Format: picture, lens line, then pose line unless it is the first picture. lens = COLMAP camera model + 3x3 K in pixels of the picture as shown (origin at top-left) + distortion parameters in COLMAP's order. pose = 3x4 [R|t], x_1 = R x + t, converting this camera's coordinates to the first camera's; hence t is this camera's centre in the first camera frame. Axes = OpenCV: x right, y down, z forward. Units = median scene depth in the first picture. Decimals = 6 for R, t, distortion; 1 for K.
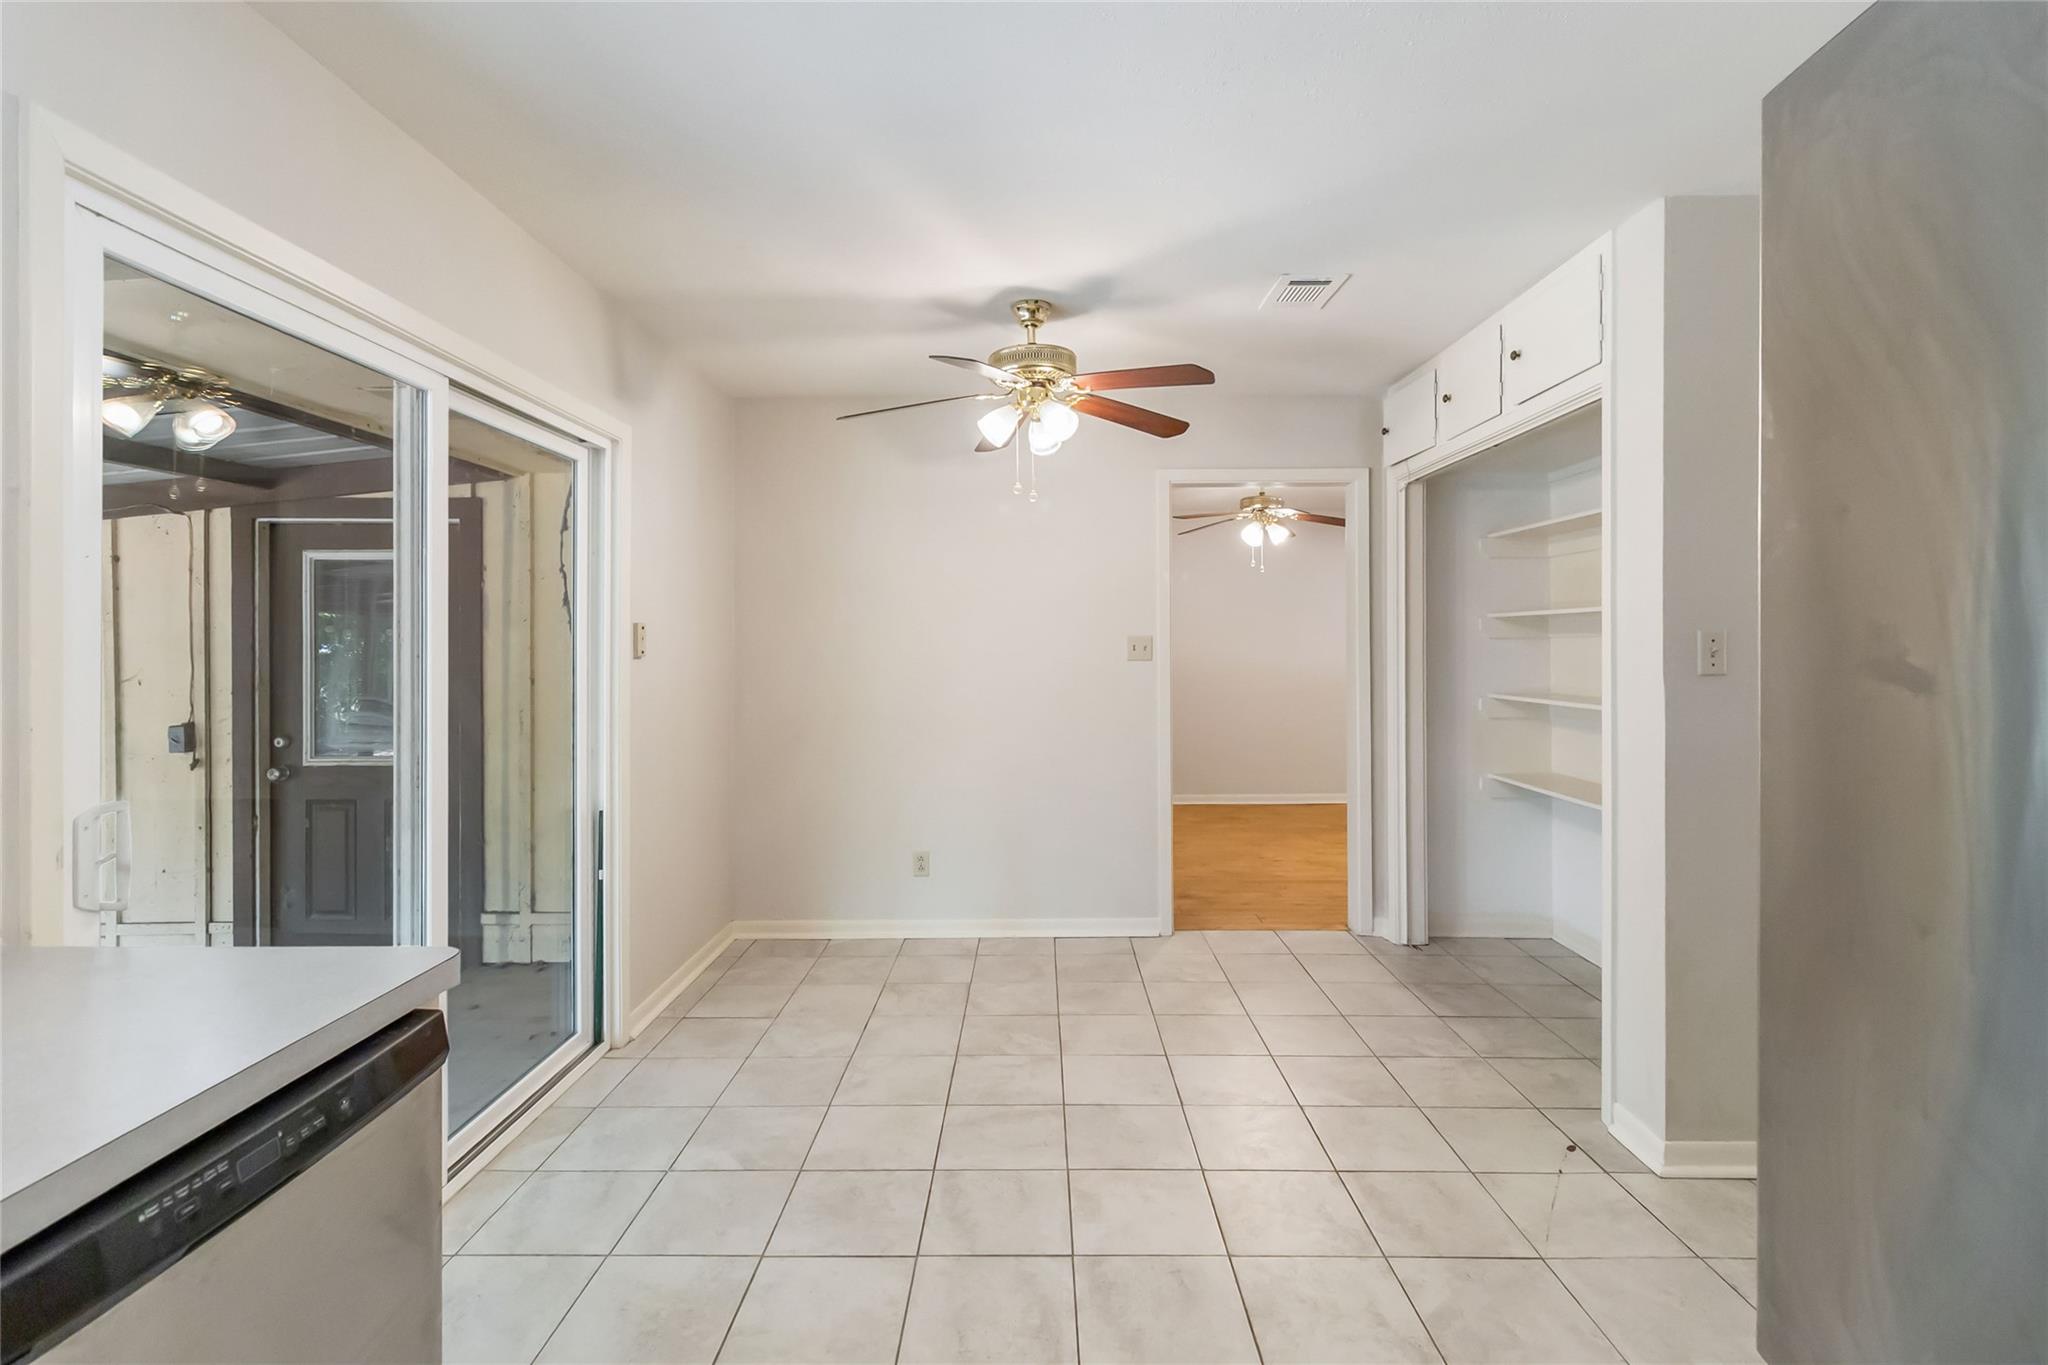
lens RADIAL K [[947.1, 0, 1023.4], [0, 947.1, 660.2], [0, 0, 1]] dist [0.001971, -0.000382]
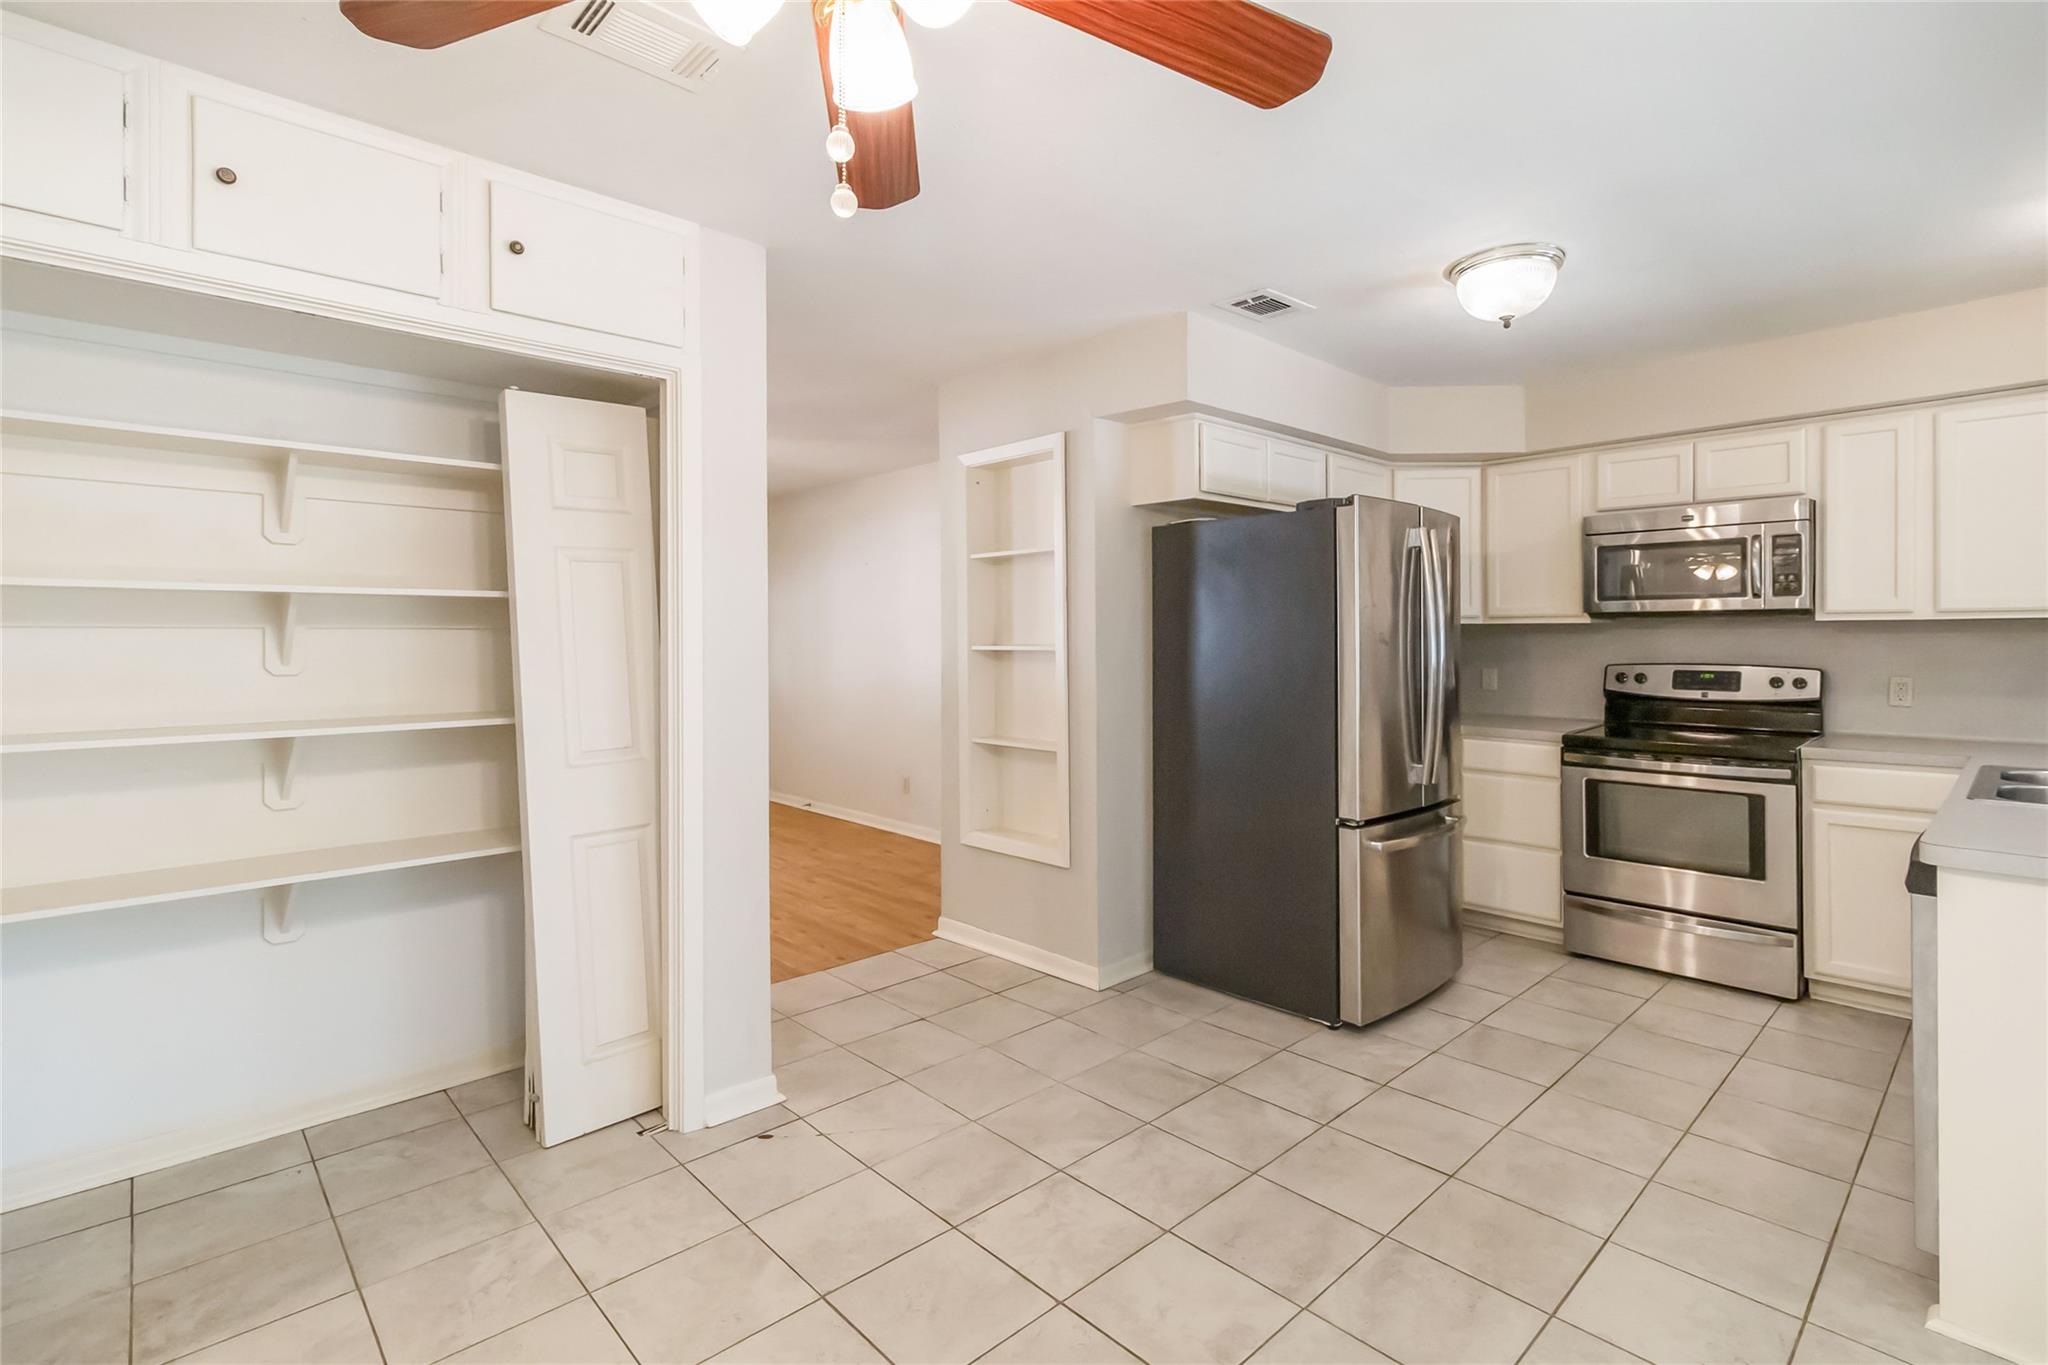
lens RADIAL K [[957.6, 0, 1020.9], [0, 957.6, 632.7], [0, 0, 1]] dist [0.002871, -0.000917]
pose [[-0.688003, 0.009241, 0.725649, -0.361903], [0.014965, 0.999887, 0.001454, -0.021228], [-0.725554, 0.011860, -0.688063, 1.525353]]
